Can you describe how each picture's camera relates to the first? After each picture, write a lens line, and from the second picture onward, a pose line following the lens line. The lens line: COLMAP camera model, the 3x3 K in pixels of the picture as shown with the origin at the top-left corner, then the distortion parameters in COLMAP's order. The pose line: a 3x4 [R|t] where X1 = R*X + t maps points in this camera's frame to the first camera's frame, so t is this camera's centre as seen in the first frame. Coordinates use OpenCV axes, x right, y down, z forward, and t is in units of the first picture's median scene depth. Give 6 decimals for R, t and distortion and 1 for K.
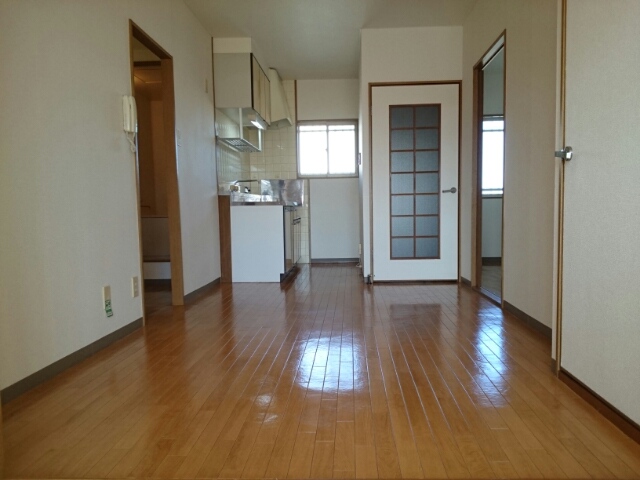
lens RADIAL K [[501.3, 0, 320.0], [0, 501.3, 240.6], [0, 0, 1]] dist [-0.017630, -0.008656]
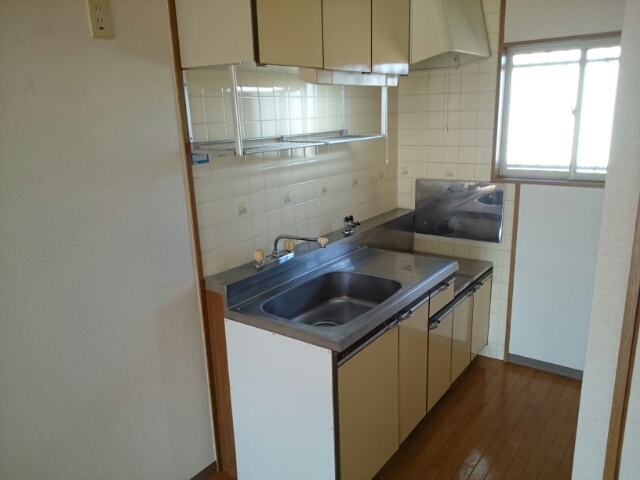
lens RADIAL K [[501.3, 0, 321.1], [0, 501.3, 240.8], [0, 0, 1]] dist [-0.017630, -0.008656]
pose [[0.840043, 0.123790, -0.528208, 0.067745], [-0.014349, 0.978349, 0.206464, -0.158564], [0.542330, -0.165859, 0.823631, 0.530209]]
